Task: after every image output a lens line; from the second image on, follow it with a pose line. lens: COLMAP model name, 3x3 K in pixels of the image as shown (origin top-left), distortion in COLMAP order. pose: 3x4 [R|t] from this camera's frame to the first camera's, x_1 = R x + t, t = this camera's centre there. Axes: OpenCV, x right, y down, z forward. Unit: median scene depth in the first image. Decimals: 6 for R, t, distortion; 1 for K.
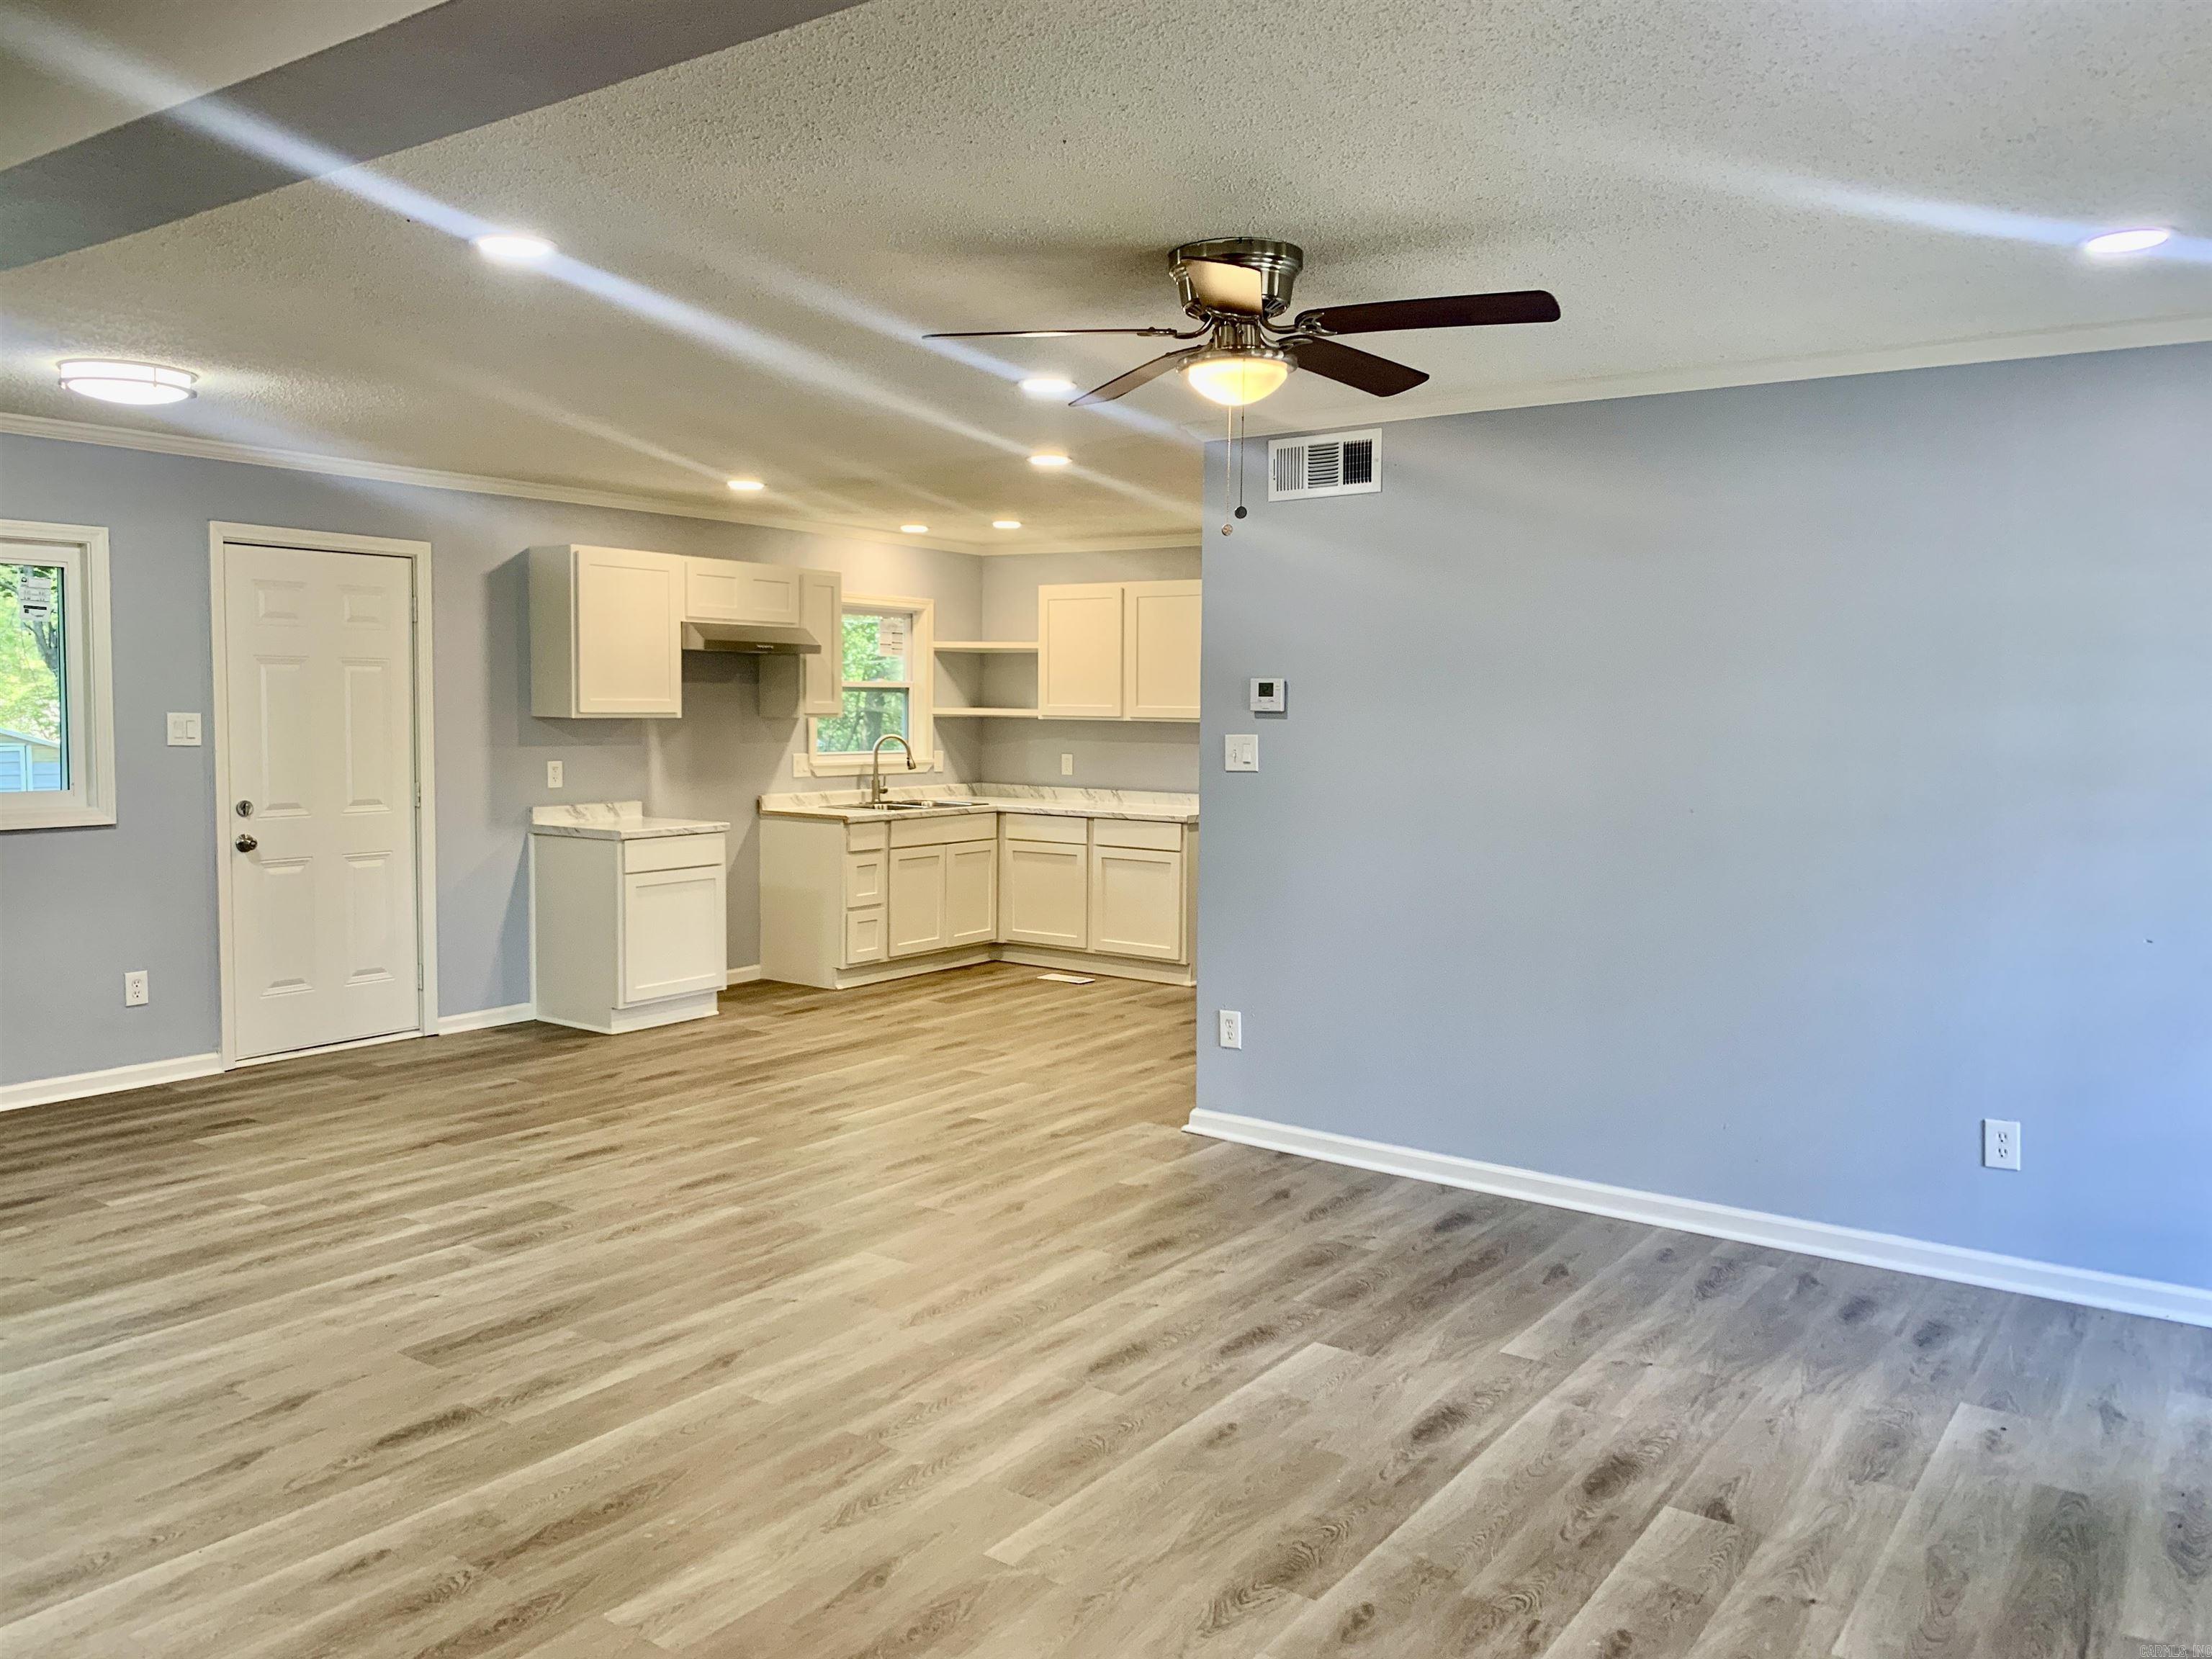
lens RADIAL K [[1674.6, 0, 1084.9], [0, 1674.6, 798.9], [0, 0, 1]] dist [0.056819, -0.093552]
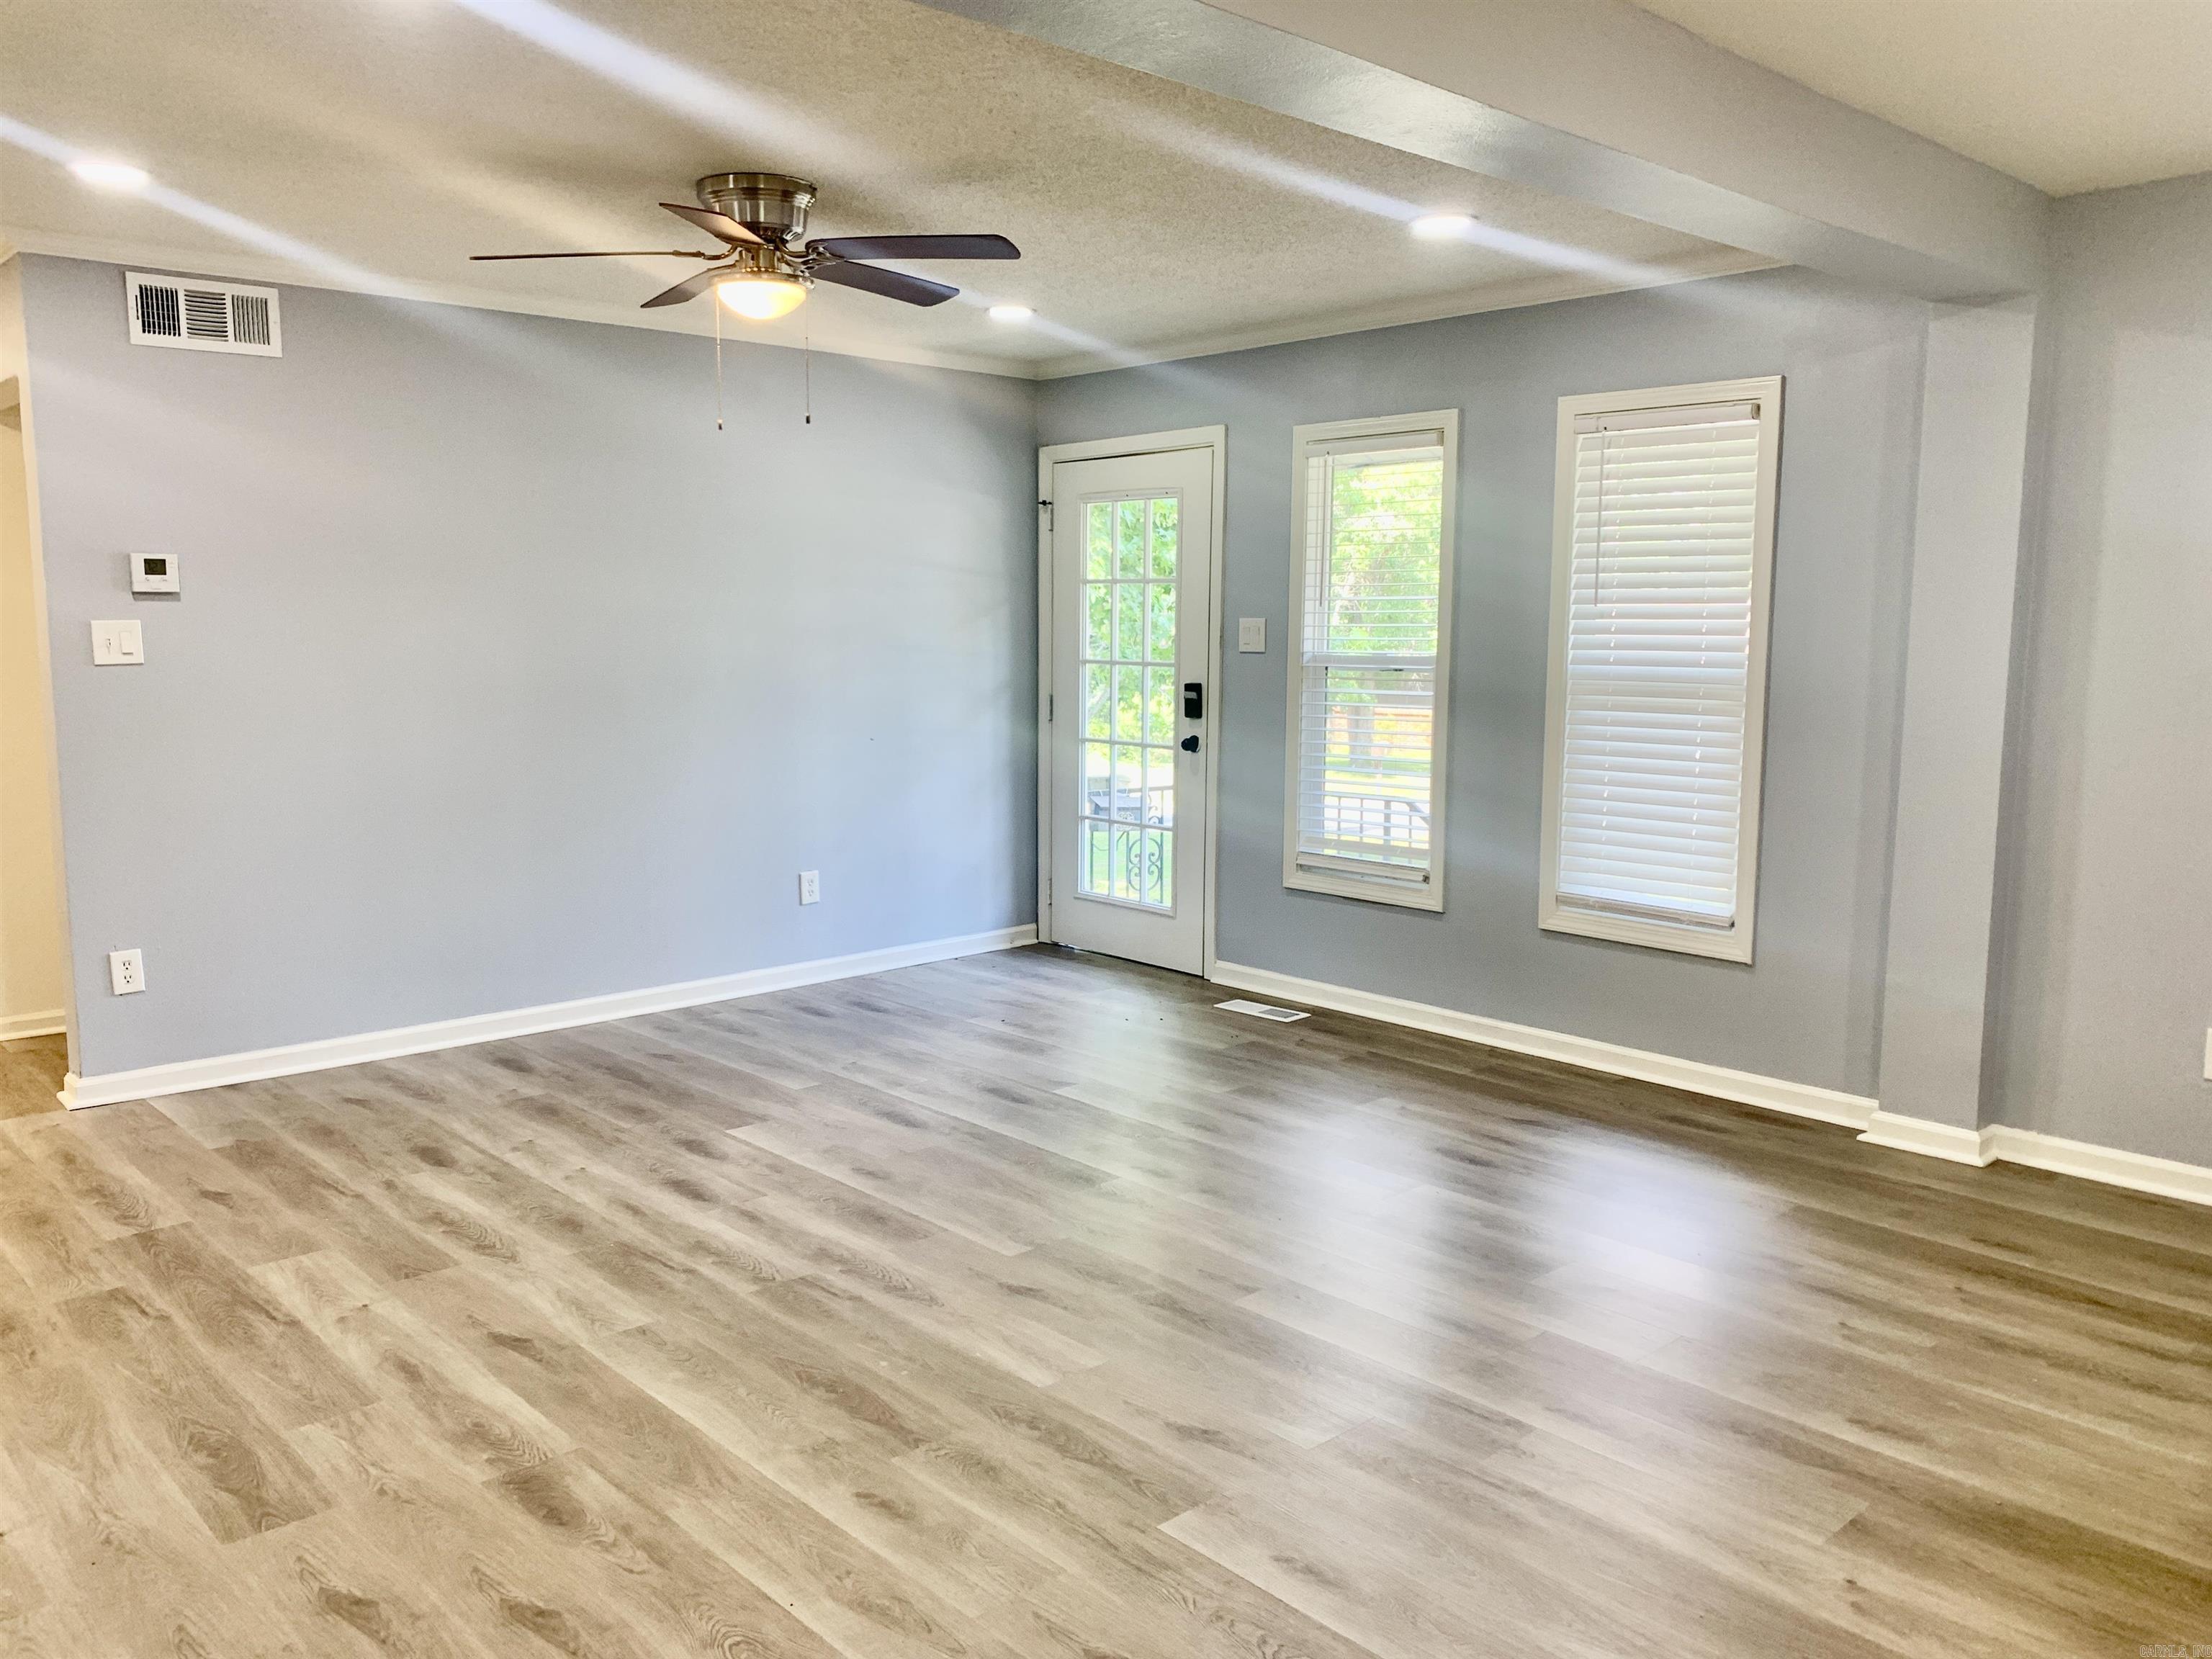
lens RADIAL K [[1728.3, 0, 1037.1], [0, 1728.3, 795.9], [0, 0, 1]] dist [0.046558, -0.007727]
pose [[0.233320, -0.117496, 0.965275, -0.700368], [0.065027, 0.992336, 0.105072, -0.014449], [-0.970223, 0.038253, 0.239172, 0.367636]]
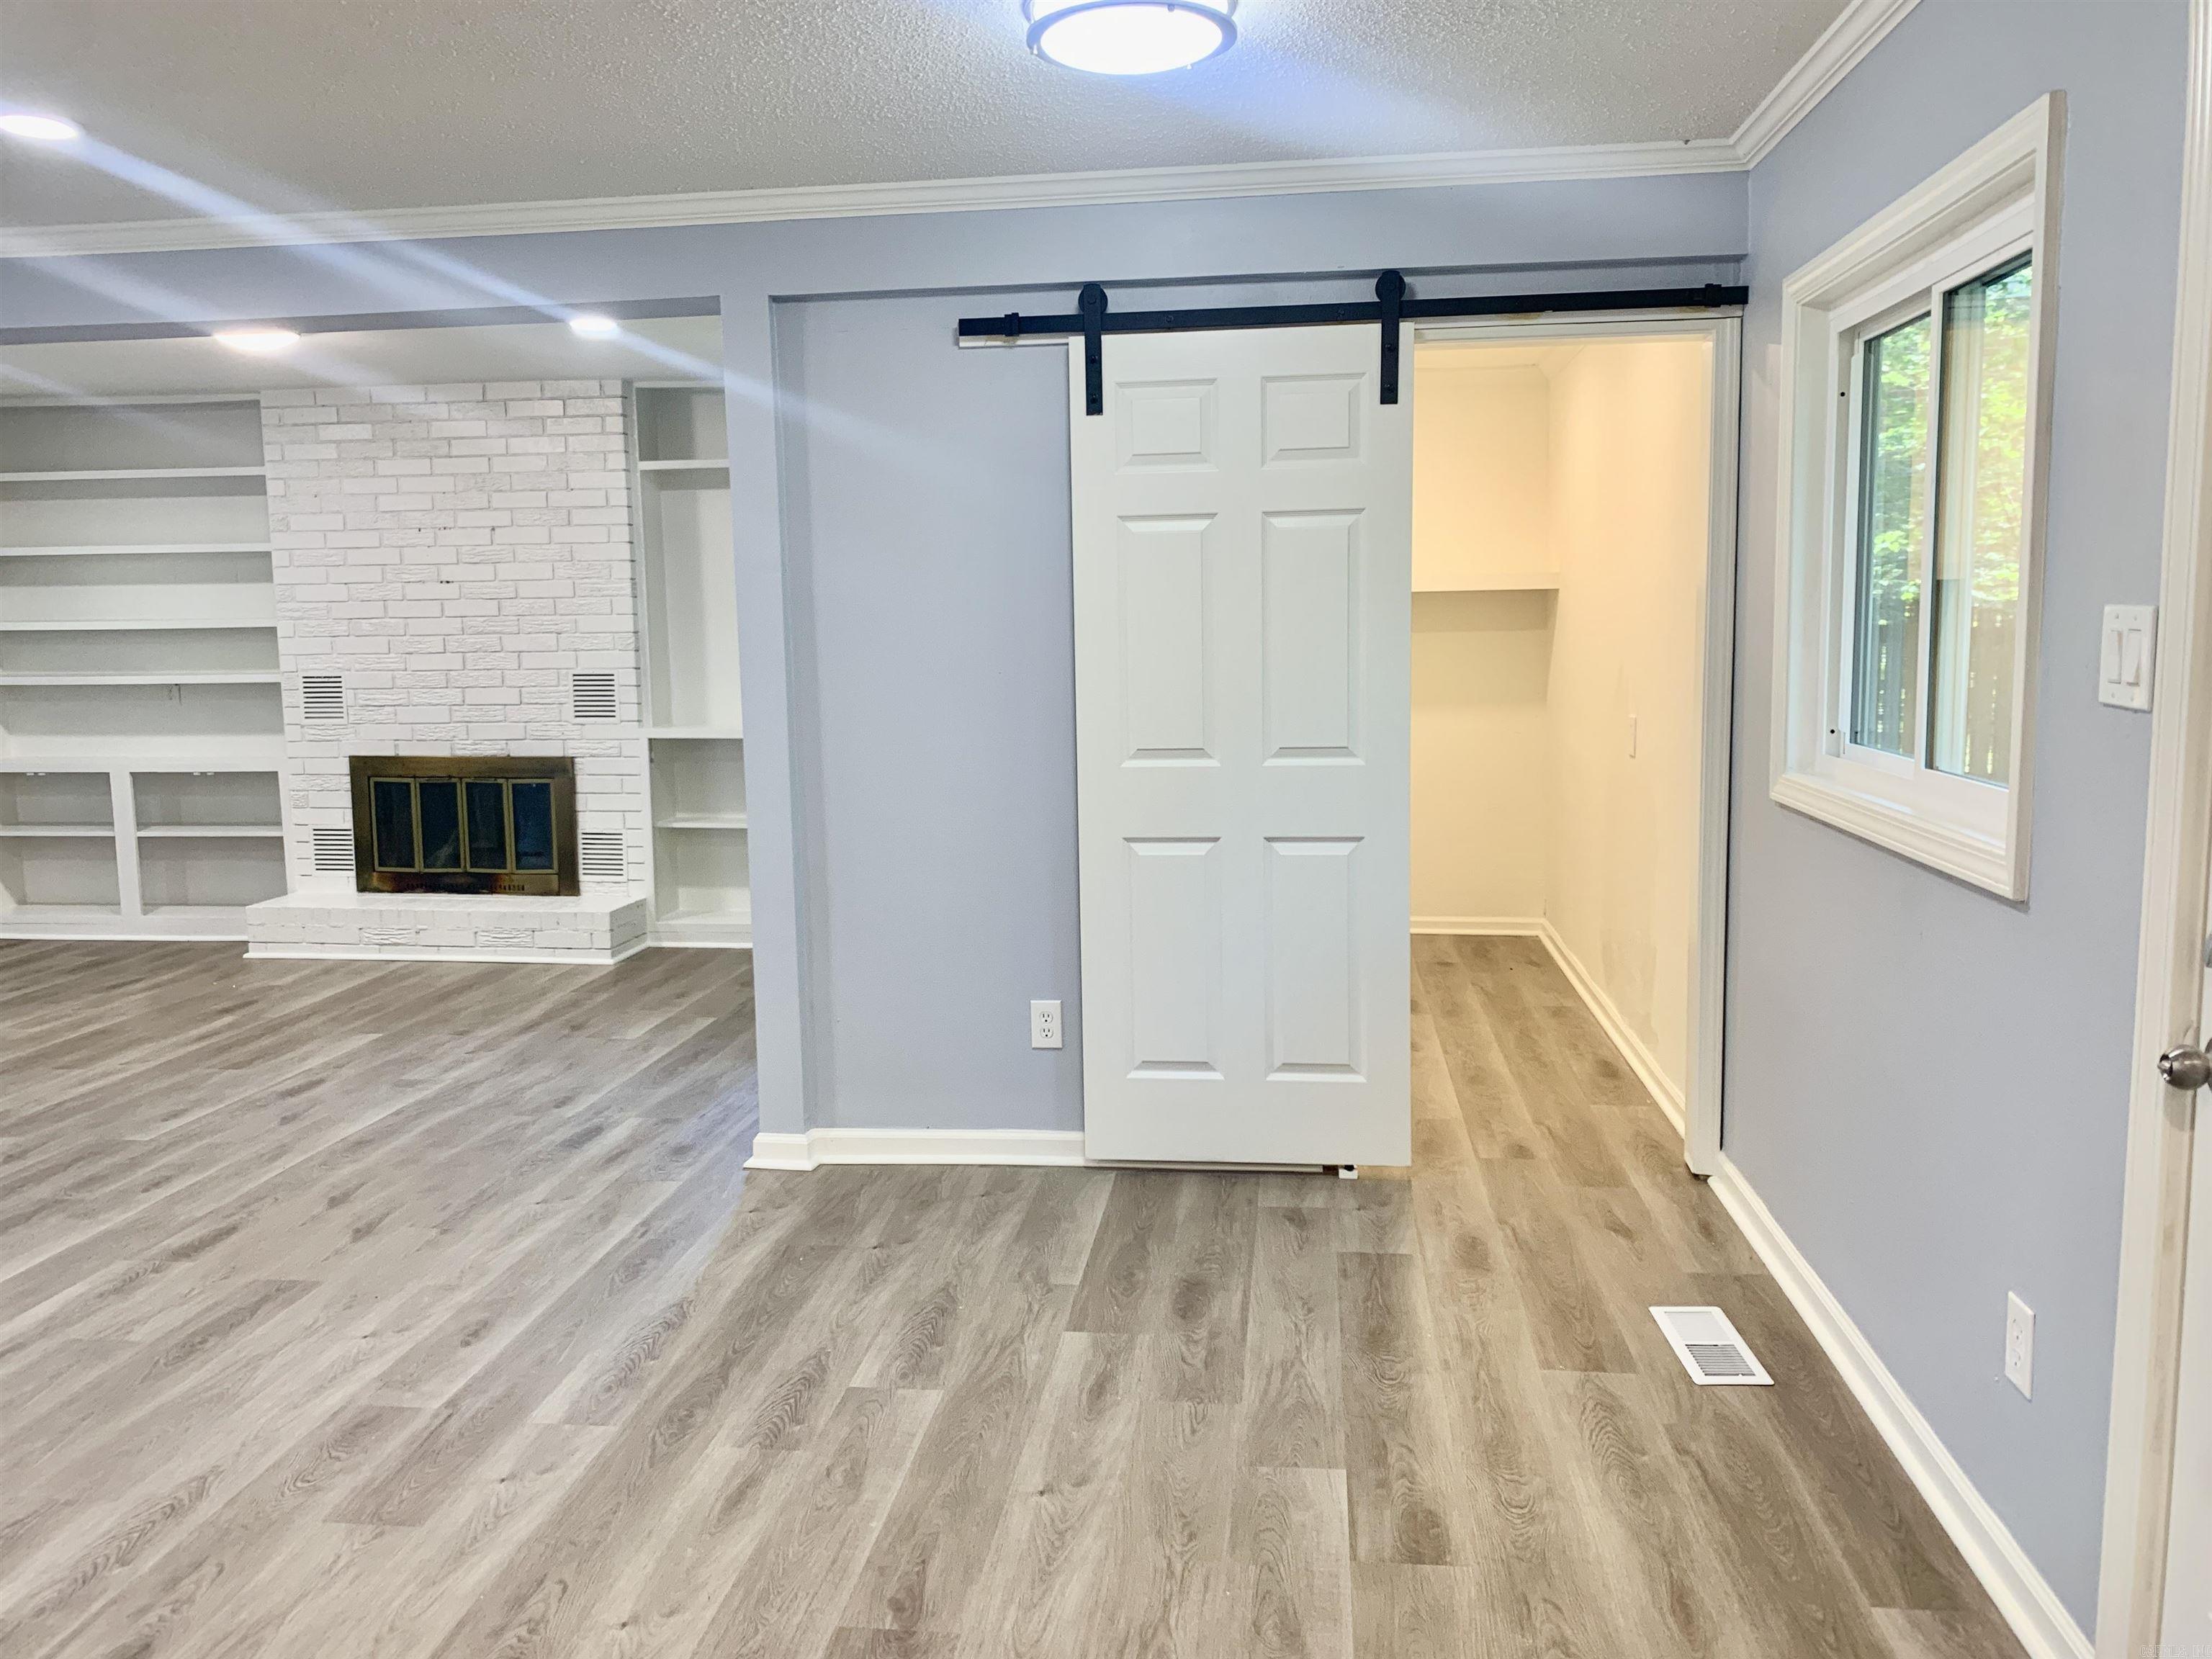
lens RADIAL K [[1703.8, 0, 1090.7], [0, 1703.8, 762.9], [0, 0, 1]] dist [0.036542, -0.059100]
pose [[-0.878812, 0.045905, -0.474955, -0.246724], [-0.021028, 0.990669, 0.134658, -0.074396], [0.476705, 0.128326, -0.869647, 1.451868]]
